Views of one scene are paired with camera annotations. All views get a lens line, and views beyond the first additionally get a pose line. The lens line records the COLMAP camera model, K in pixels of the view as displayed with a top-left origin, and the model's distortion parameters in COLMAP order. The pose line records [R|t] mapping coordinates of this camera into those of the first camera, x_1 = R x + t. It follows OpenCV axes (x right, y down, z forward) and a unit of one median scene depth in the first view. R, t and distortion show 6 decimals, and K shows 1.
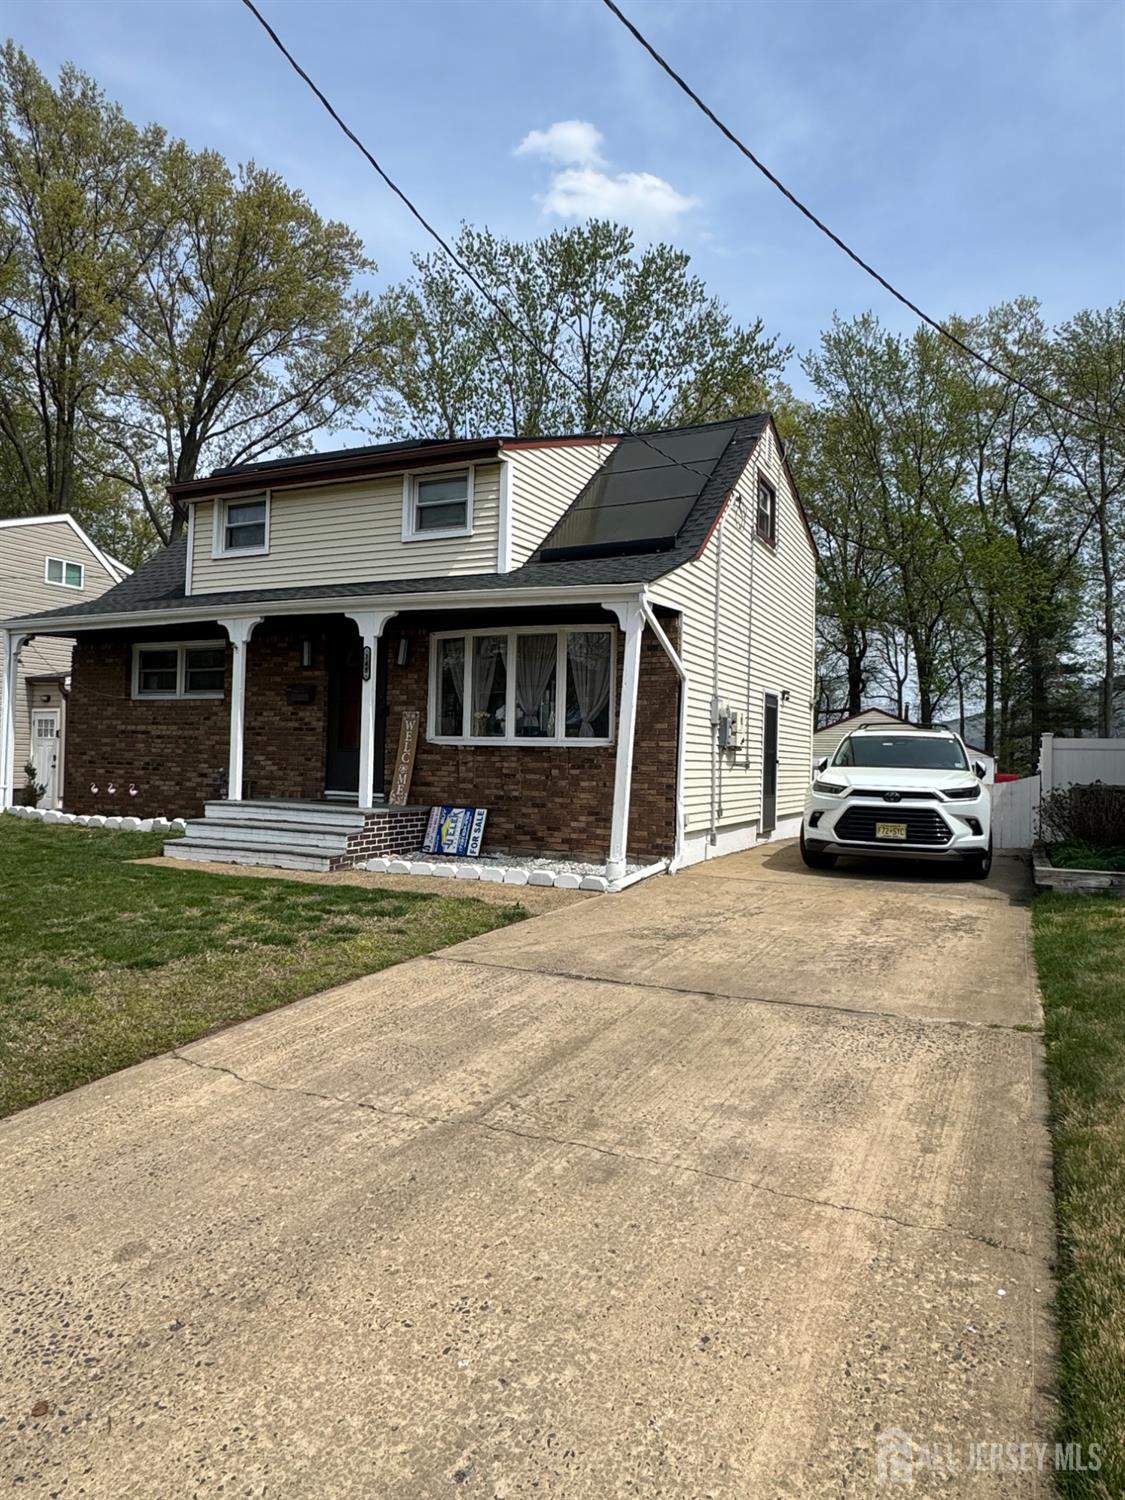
lens RADIAL K [[958.3, 0, 565.0], [0, 958.3, 745.9], [0, 0, 1]] dist [-0.010368, 0.001731]
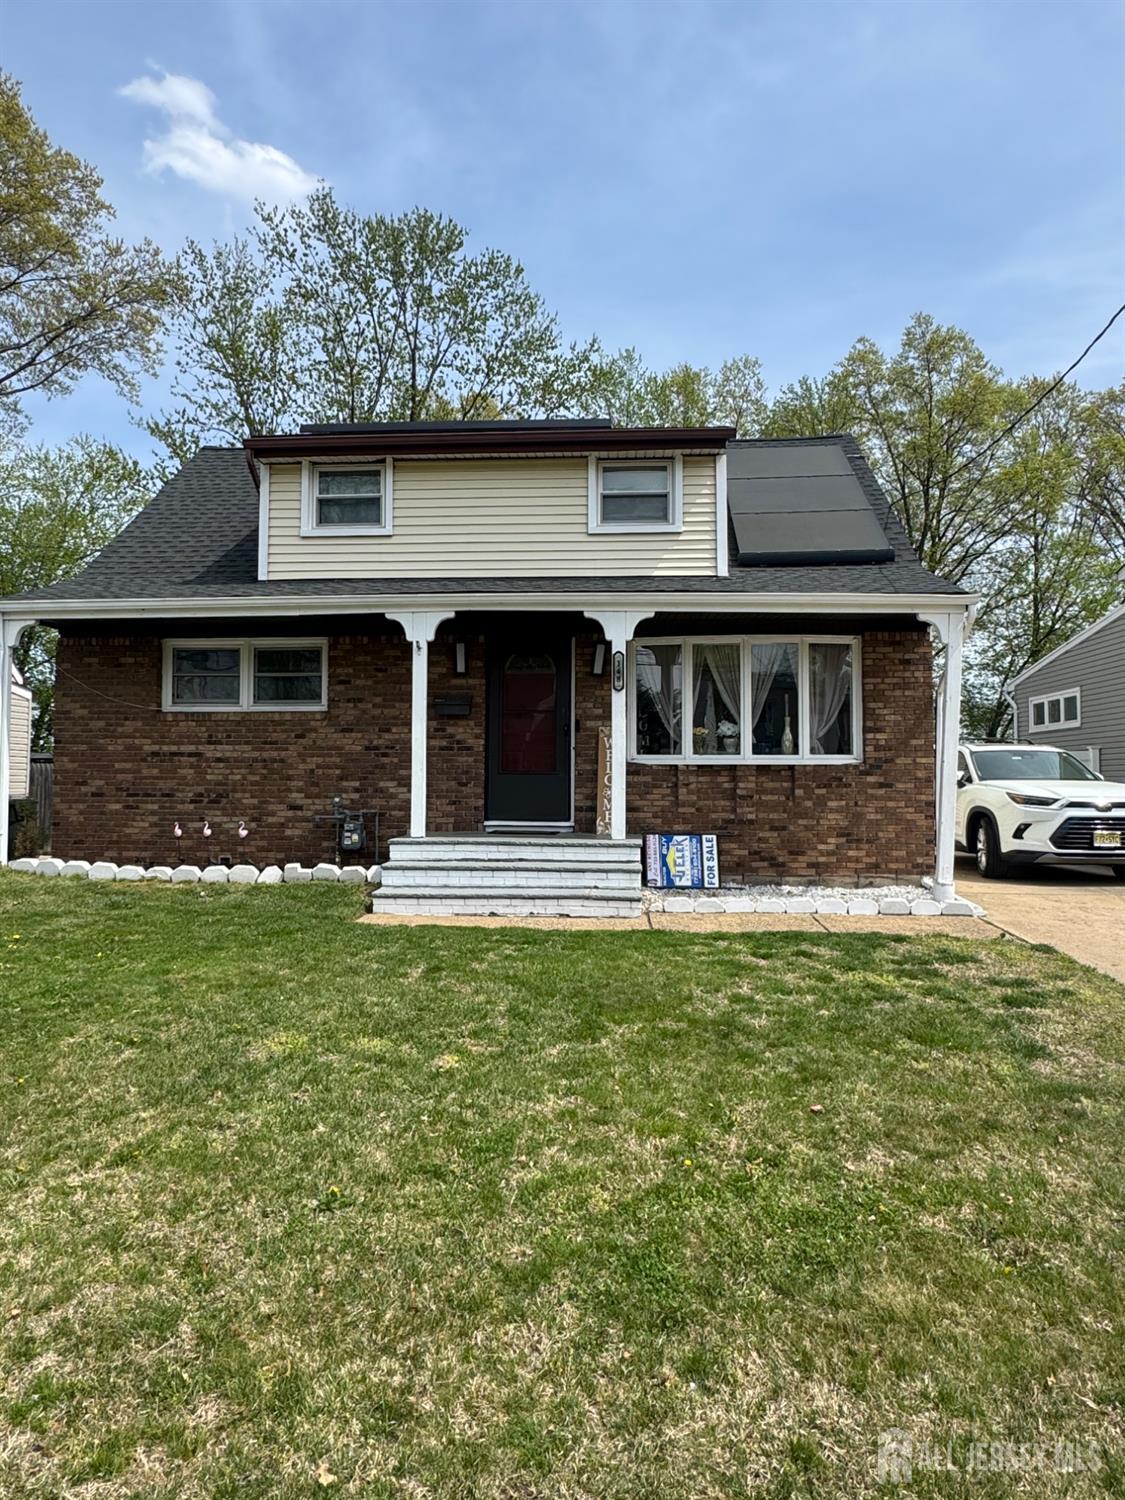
lens RADIAL K [[958.3, 0, 562.7], [0, 958.3, 753.1], [0, 0, 1]] dist [-0.010368, 0.001731]
pose [[0.926538, -0.009448, 0.376082, -0.549765], [0.013632, 0.999871, -0.008465, -0.005608], [-0.375954, 0.012970, 0.926548, 0.211980]]
